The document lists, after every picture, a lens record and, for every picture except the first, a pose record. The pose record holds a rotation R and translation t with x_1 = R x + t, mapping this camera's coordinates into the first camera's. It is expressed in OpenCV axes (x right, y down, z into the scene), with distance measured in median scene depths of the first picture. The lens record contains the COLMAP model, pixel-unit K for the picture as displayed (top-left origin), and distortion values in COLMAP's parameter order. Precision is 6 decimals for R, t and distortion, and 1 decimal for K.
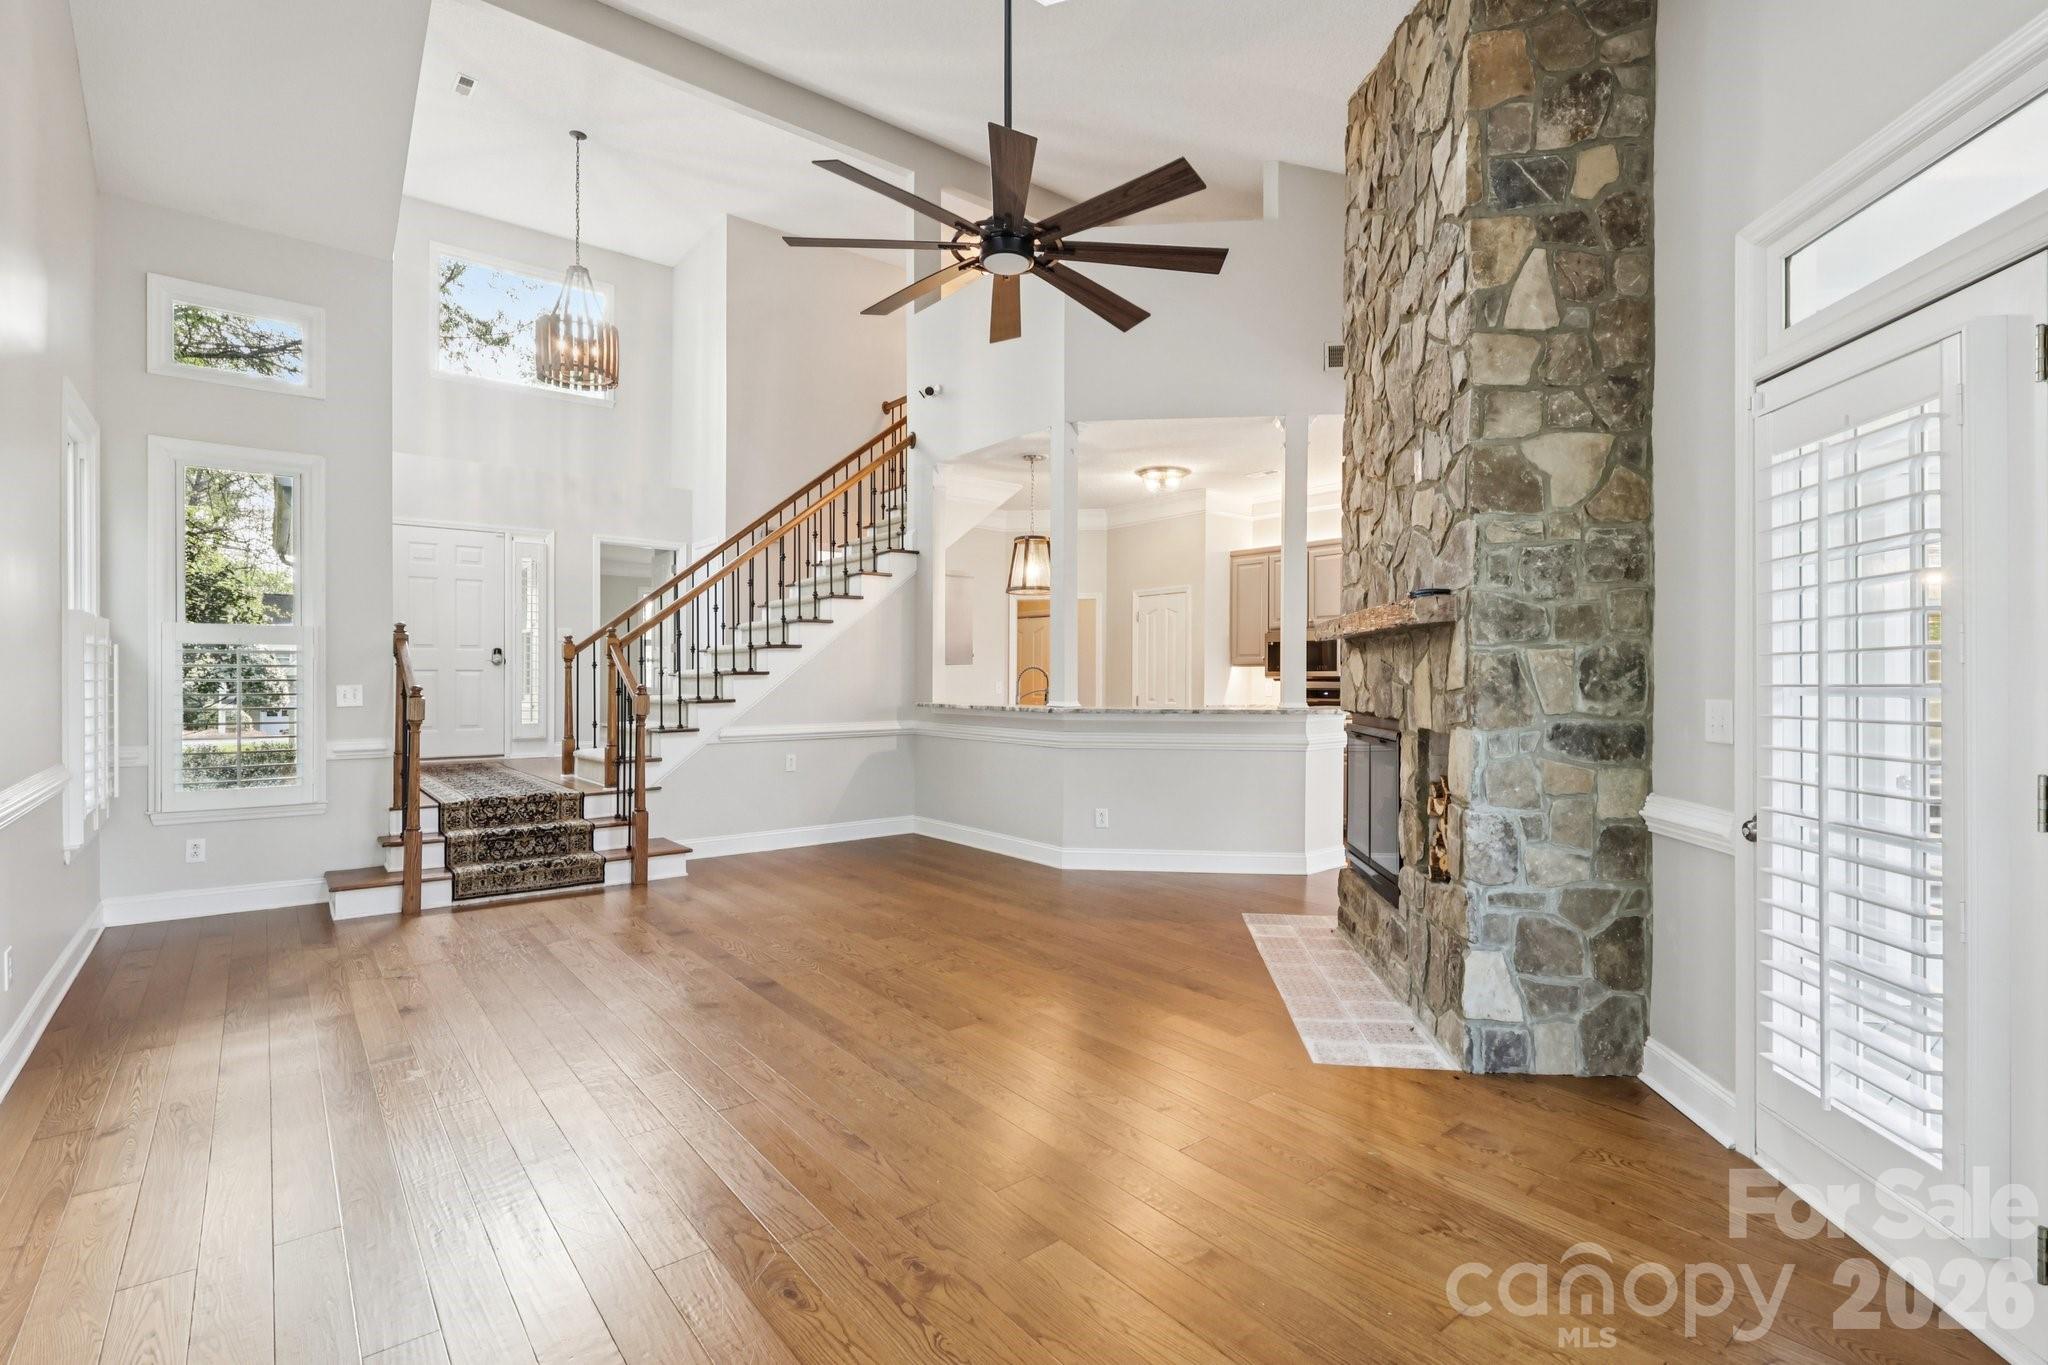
lens RADIAL K [[948.5, 0, 1023.9], [0, 948.5, 687.4], [0, 0, 1]] dist [-0.002740, 0.000729]
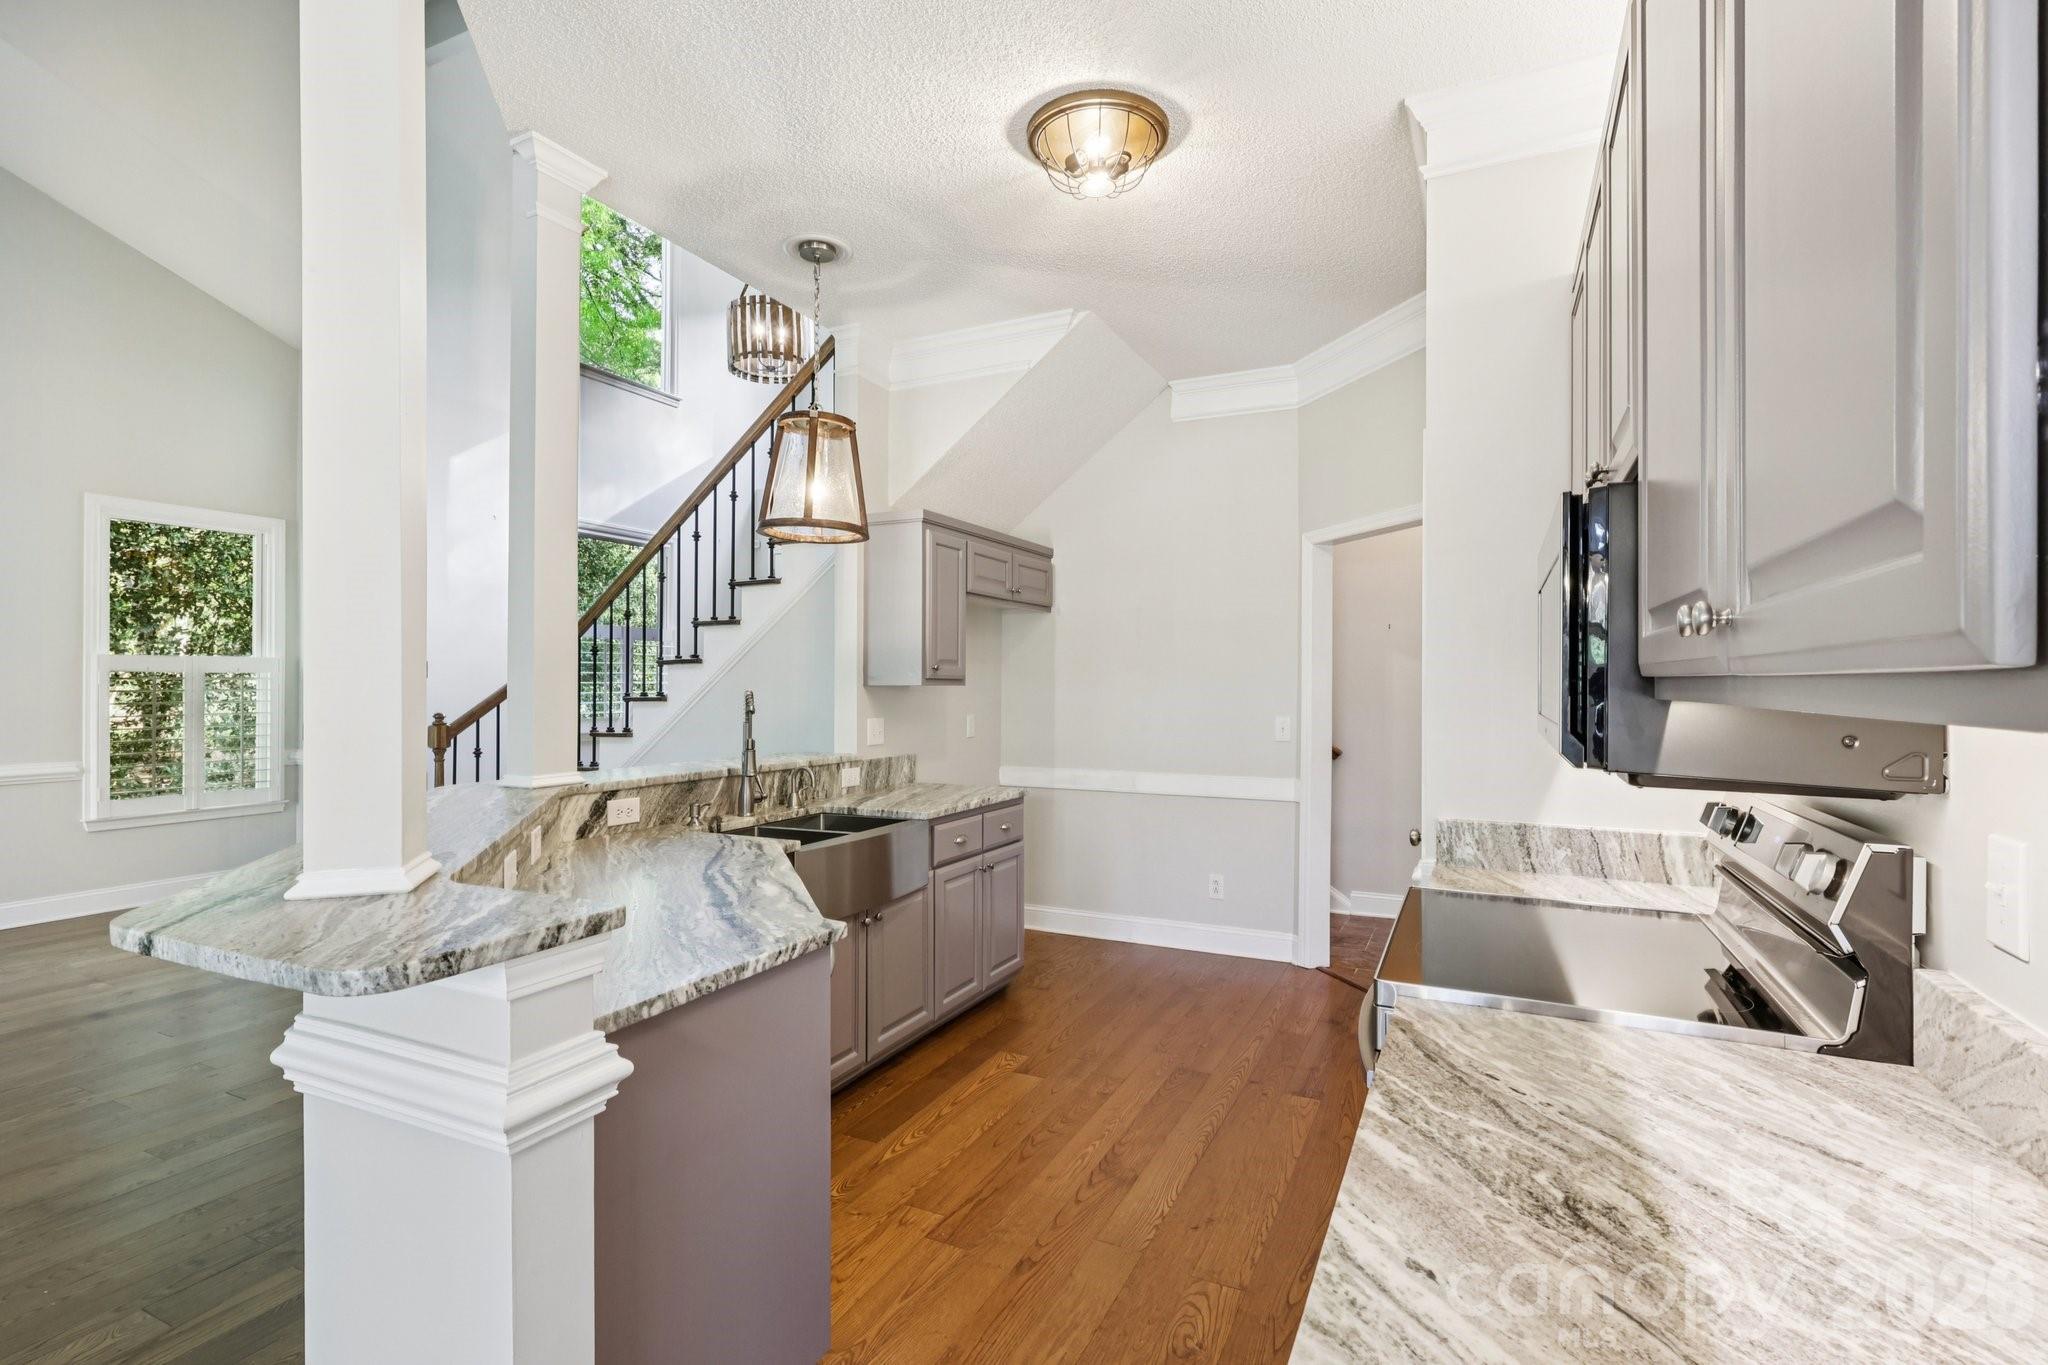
lens RADIAL K [[949.3, 0, 1027.4], [0, 949.3, 679.0], [0, 0, 1]] dist [-0.001055, 0.000040]
pose [[0.428451, -0.006566, -0.903541, 0.614421], [-0.009647, 0.999883, -0.011841, -0.029214], [0.903514, 0.013790, 0.428338, 1.133721]]
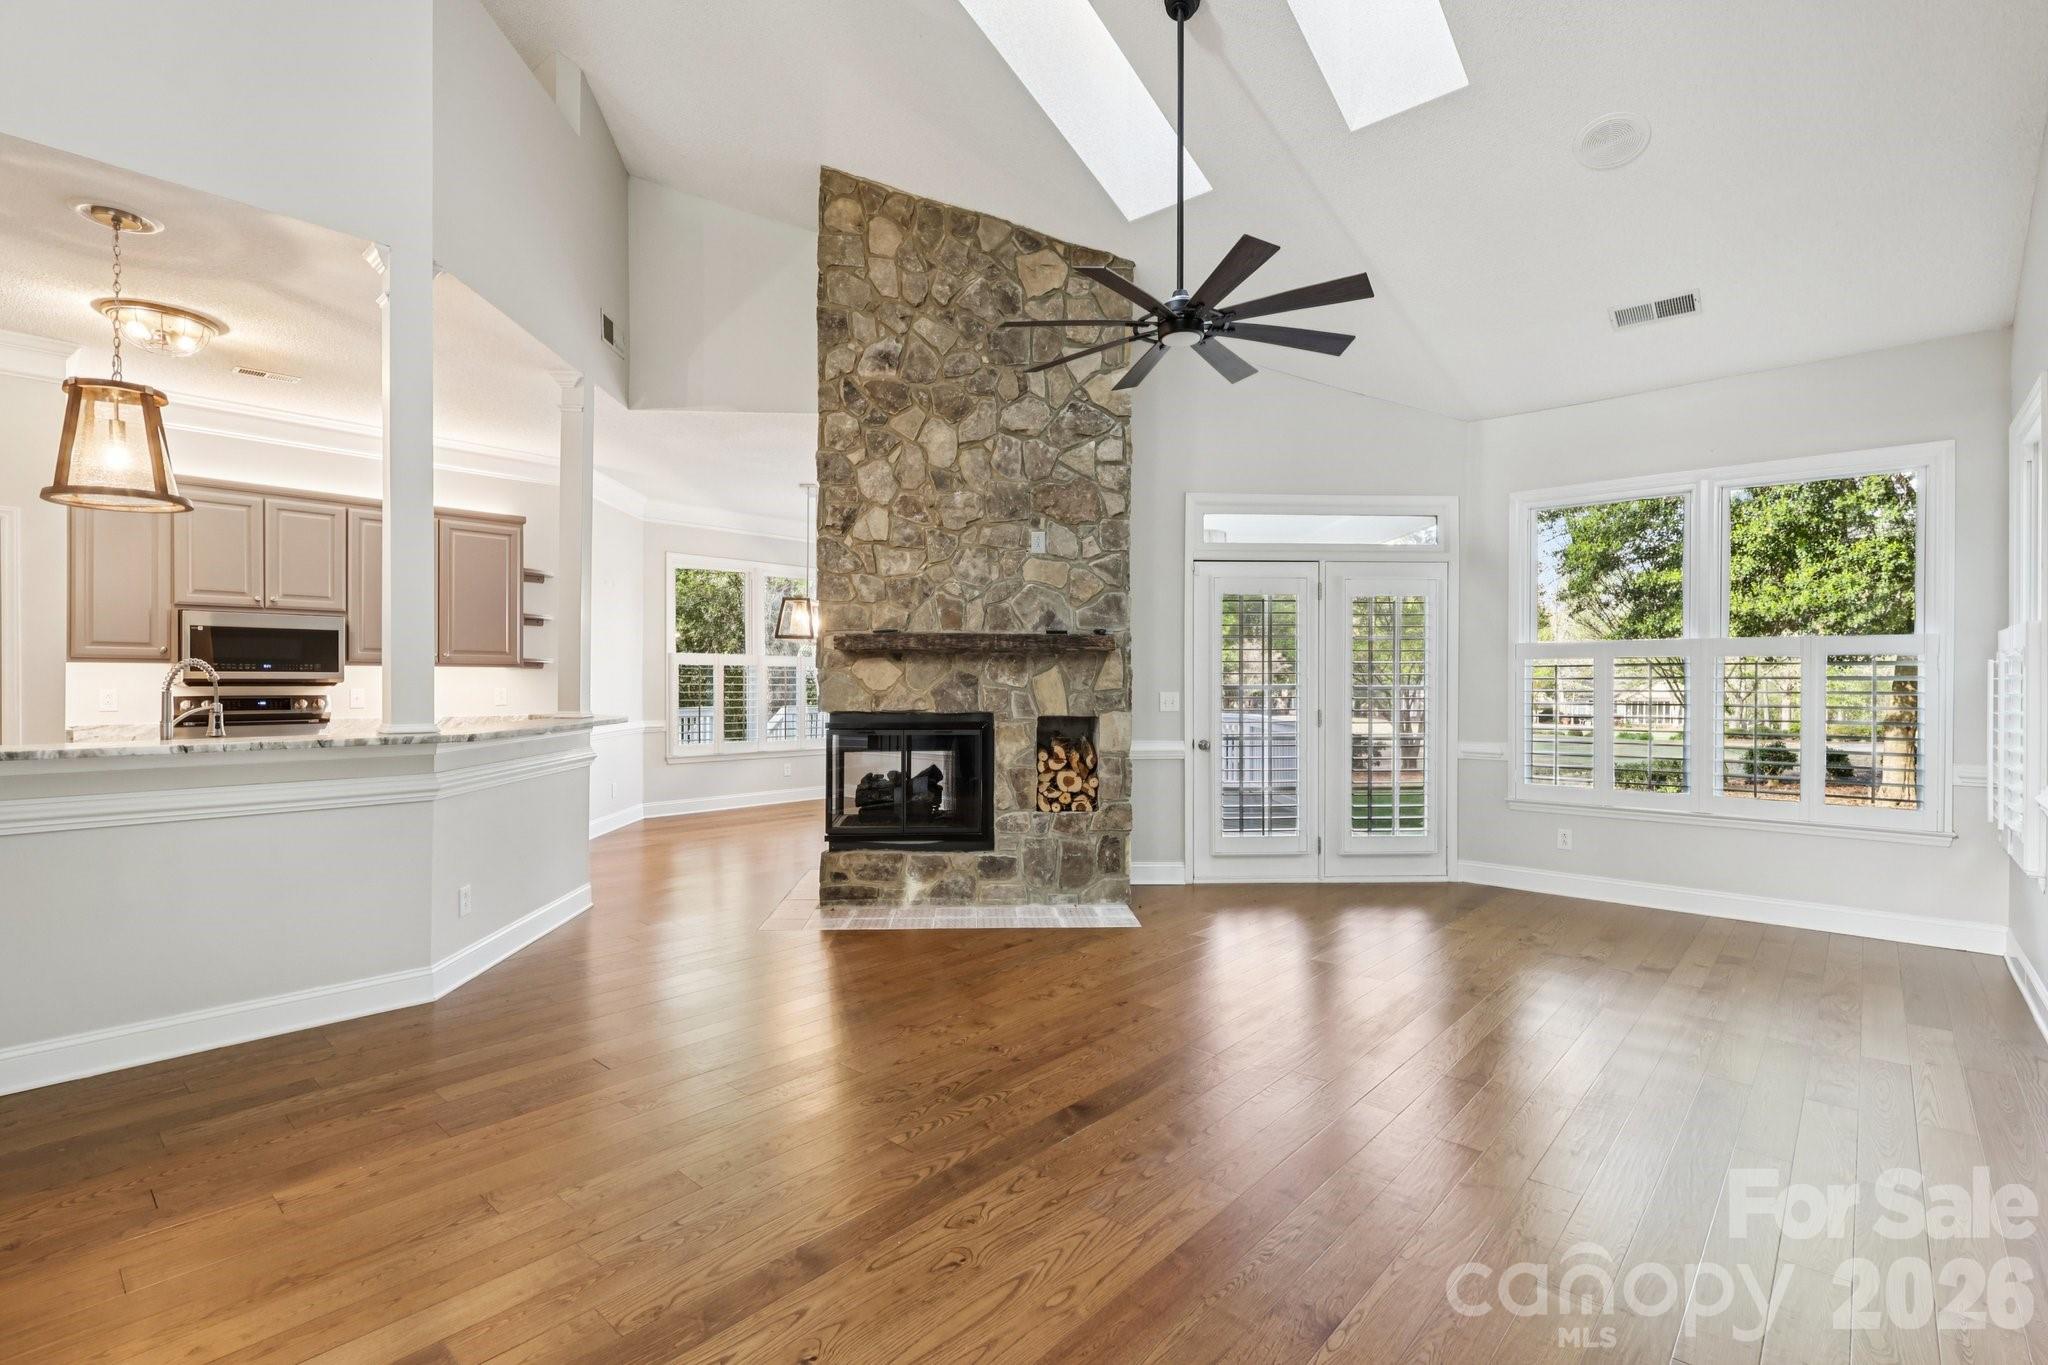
lens RADIAL K [[948.3, 0, 1024.0], [0, 948.3, 682.5], [0, 0, 1]] dist [-0.002540, -0.000091]
pose [[-0.161889, -0.008621, 0.986771, -0.677323], [0.006181, 0.999933, 0.009750, -0.016184], [-0.986790, 0.007678, -0.161825, 0.799207]]
